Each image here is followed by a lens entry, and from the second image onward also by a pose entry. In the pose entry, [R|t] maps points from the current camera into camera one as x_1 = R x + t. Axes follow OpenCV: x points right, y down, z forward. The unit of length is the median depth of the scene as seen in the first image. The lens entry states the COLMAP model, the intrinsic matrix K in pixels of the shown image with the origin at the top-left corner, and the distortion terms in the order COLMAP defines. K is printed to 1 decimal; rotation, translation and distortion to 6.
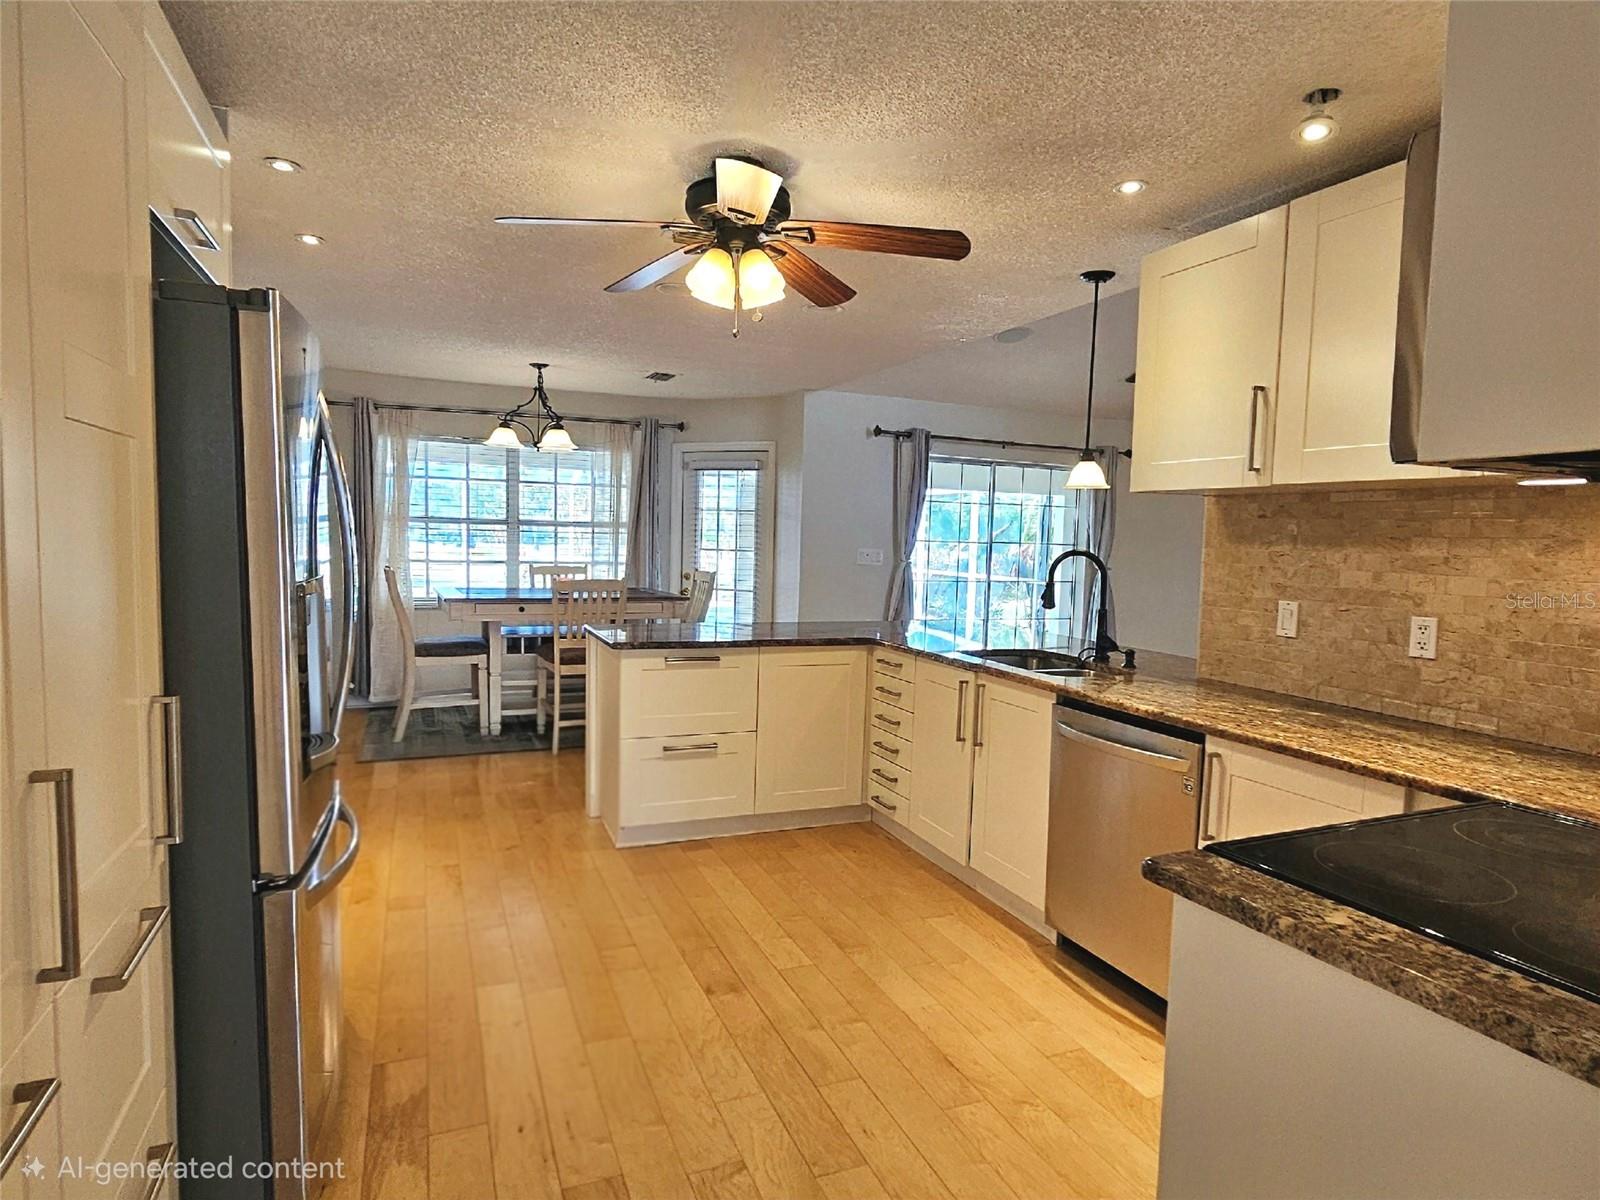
lens RADIAL K [[903.2, 0, 799.7], [0, 903.2, 609.6], [0, 0, 1]] dist [-0.002281, -0.000042]
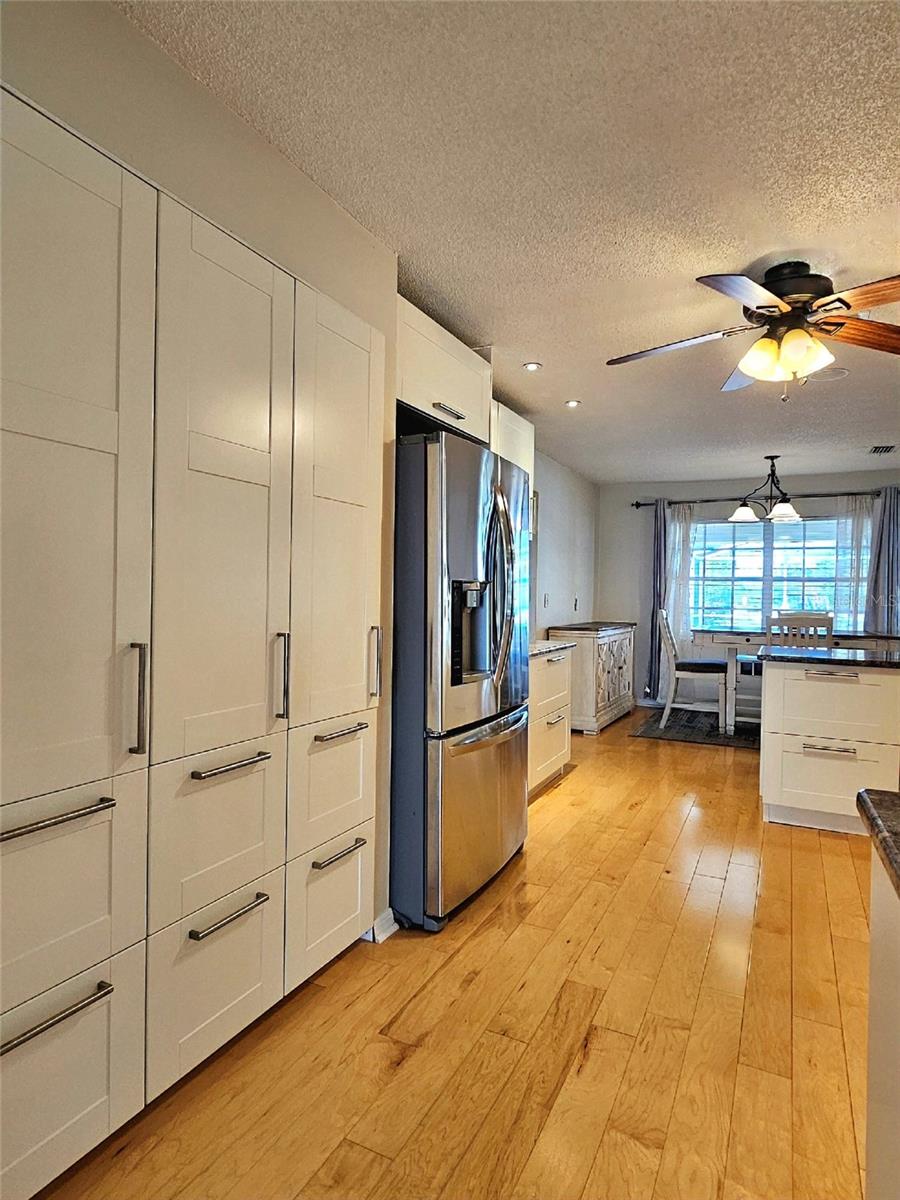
lens RADIAL K [[677.4, 0, 450.0], [0, 677.4, 600.0], [0, 0, 1]] dist [-0.002281, -0.000042]
pose [[0.652709, -0.010328, -0.757538, 0.238290], [-0.061043, 0.995939, -0.066174, 0.049210], [0.755145, 0.089435, 0.649428, 0.032592]]
